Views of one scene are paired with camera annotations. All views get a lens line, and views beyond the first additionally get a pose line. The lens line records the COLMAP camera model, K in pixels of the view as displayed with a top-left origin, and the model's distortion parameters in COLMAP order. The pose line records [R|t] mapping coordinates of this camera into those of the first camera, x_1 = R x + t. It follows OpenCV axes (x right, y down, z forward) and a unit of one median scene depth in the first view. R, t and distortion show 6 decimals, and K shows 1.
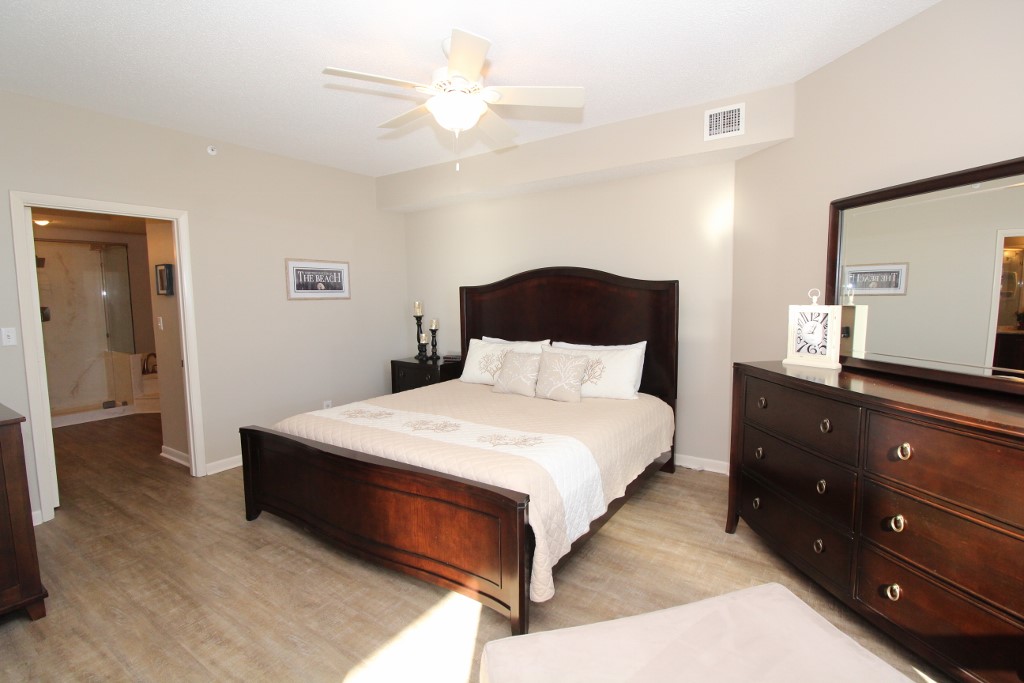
lens RADIAL K [[471.0, 0, 509.8], [0, 471.0, 340.5], [0, 0, 1]] dist [-0.015309, -0.005044]
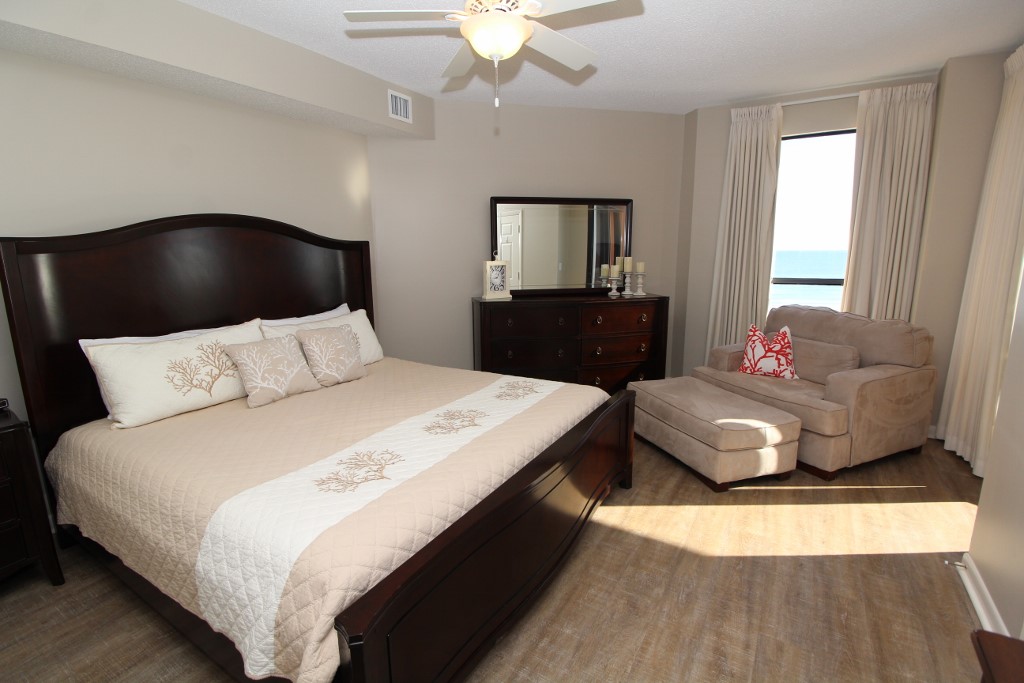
lens RADIAL K [[471.0, 0, 510.1], [0, 471.0, 340.9], [0, 0, 1]] dist [-0.015309, -0.005044]
pose [[-0.031964, -0.174371, 0.984161, -1.011198], [0.102908, 0.978857, 0.176773, -0.086859], [-0.994177, 0.106928, -0.013345, 0.996909]]
